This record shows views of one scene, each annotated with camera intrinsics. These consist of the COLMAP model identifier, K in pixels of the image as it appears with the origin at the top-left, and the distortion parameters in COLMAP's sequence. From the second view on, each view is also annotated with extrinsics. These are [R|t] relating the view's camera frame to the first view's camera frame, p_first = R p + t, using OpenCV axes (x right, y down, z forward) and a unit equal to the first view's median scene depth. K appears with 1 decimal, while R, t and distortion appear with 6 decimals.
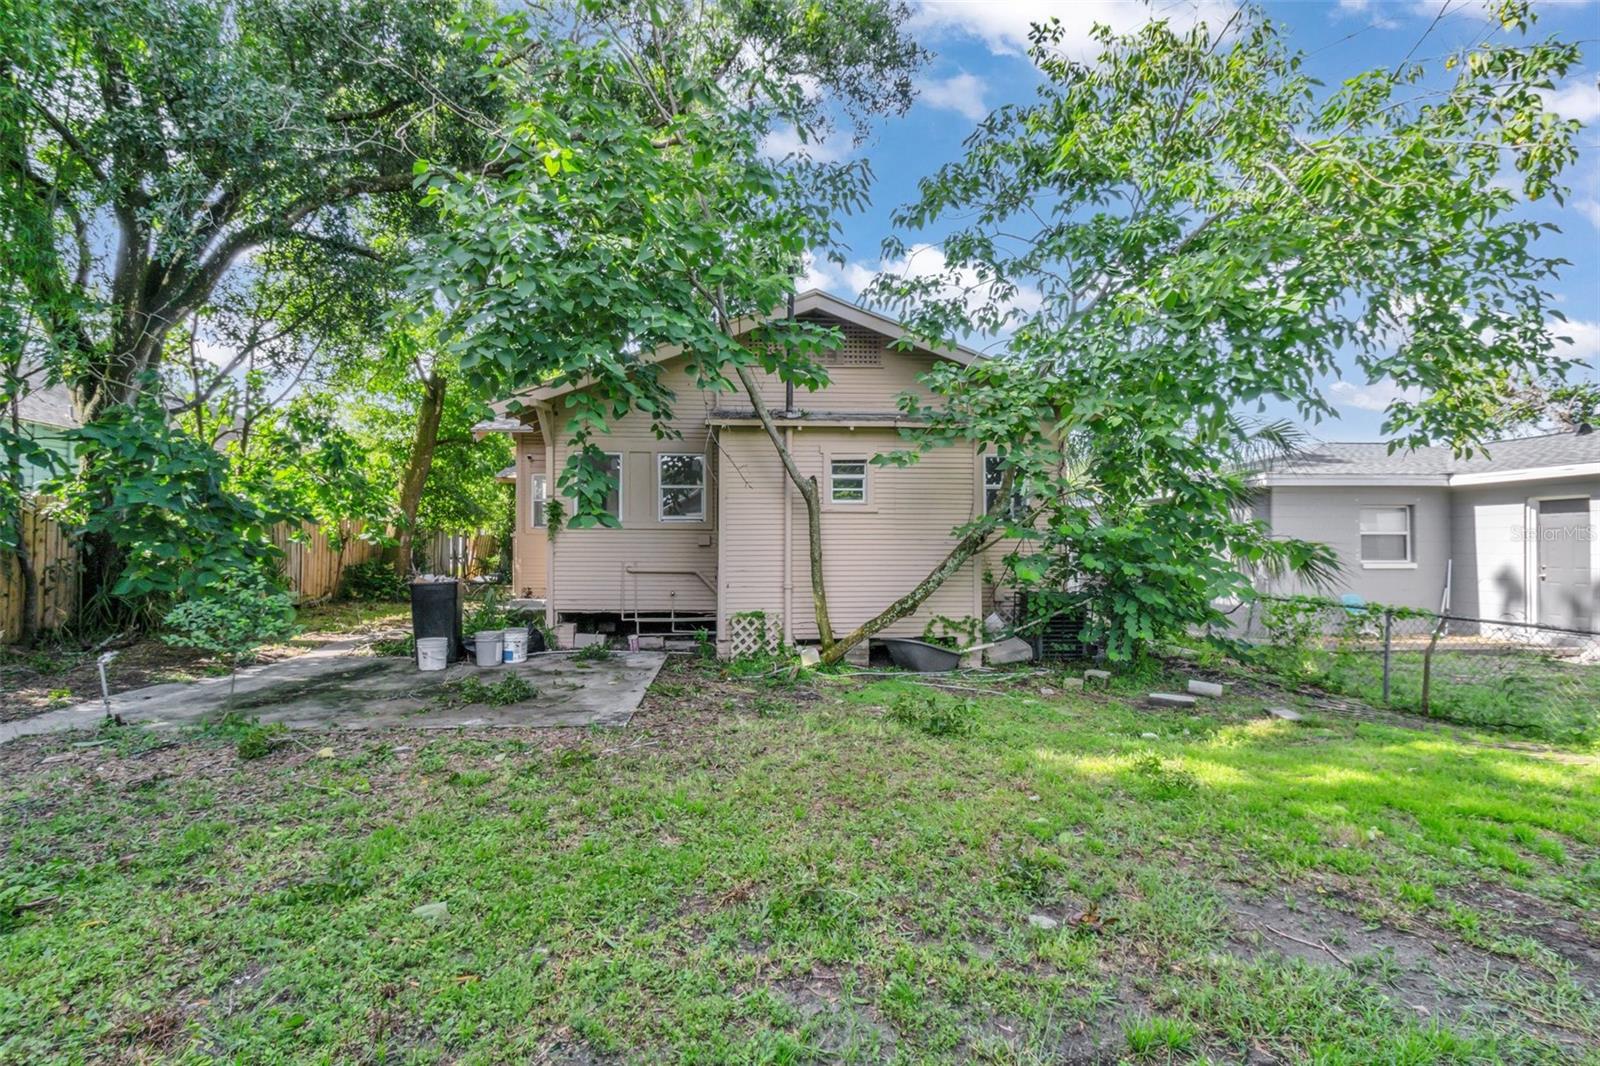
lens RADIAL K [[744.5, 0, 805.1], [0, 744.5, 537.7], [0, 0, 1]] dist [0.001887, 0.000161]
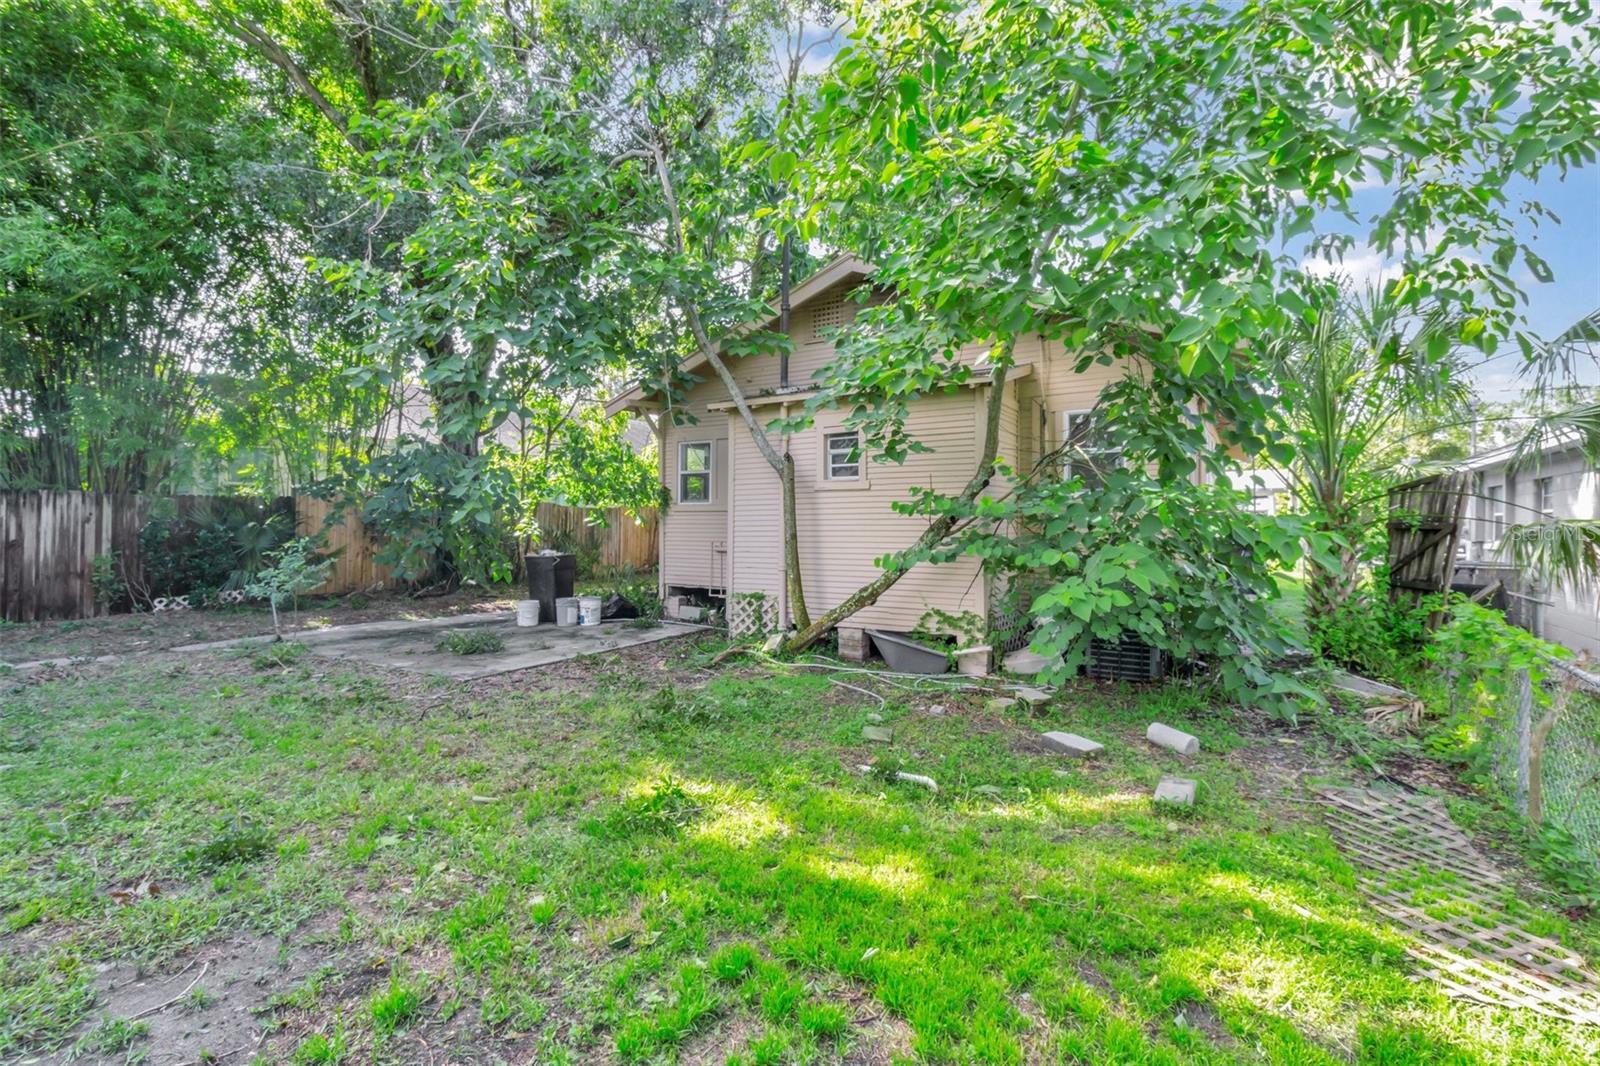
lens RADIAL K [[744.5, 0, 800.1], [0, 744.5, 528.5], [0, 0, 1]] dist [0.001887, 0.000161]
pose [[0.799772, -0.003136, -0.600296, 0.579827], [0.011360, 0.999886, 0.009912, 0.003716], [0.600197, -0.014747, 0.799716, 0.238331]]
